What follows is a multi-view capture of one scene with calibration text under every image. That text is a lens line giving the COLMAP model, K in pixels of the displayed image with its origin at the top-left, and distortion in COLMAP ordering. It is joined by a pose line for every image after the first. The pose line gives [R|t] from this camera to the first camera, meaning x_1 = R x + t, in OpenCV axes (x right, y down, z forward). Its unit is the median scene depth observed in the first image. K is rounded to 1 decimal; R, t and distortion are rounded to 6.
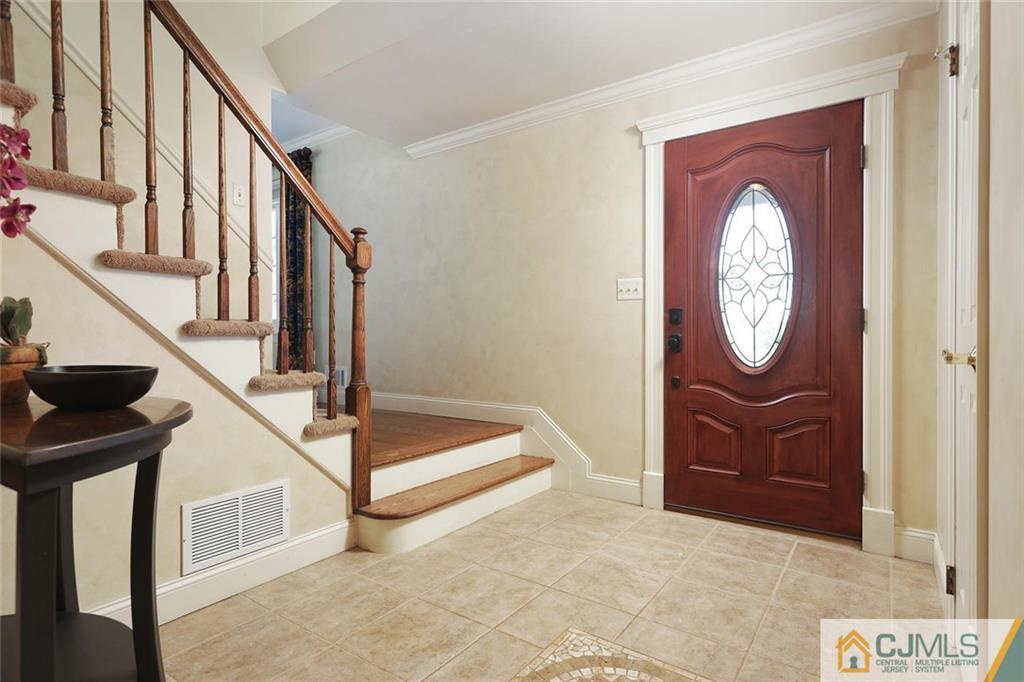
lens RADIAL K [[614.2, 0, 512.0], [0, 614.2, 341.0], [0, 0, 1]] dist [0.000942, 0.000016]
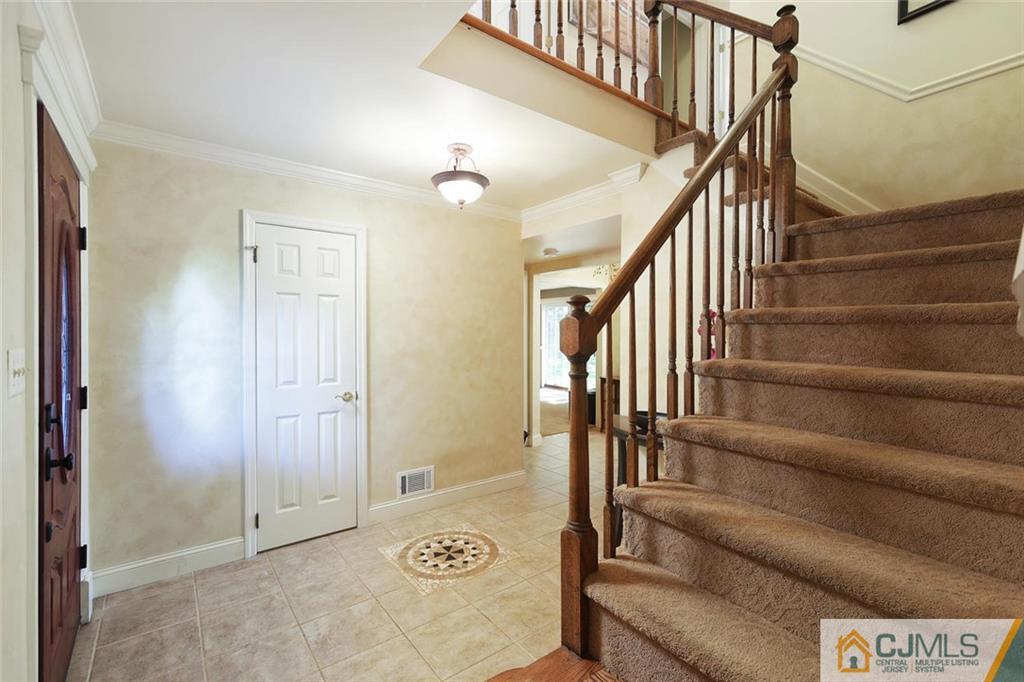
lens RADIAL K [[472.5, 0, 512.5], [0, 472.5, 336.4], [0, 0, 1]] dist [0.001060, 0.000130]
pose [[-0.964712, -0.005300, 0.263255, -0.418237], [-0.002738, 0.999945, 0.010097, -0.194923], [-0.263294, 0.009020, -0.964673, 2.023252]]
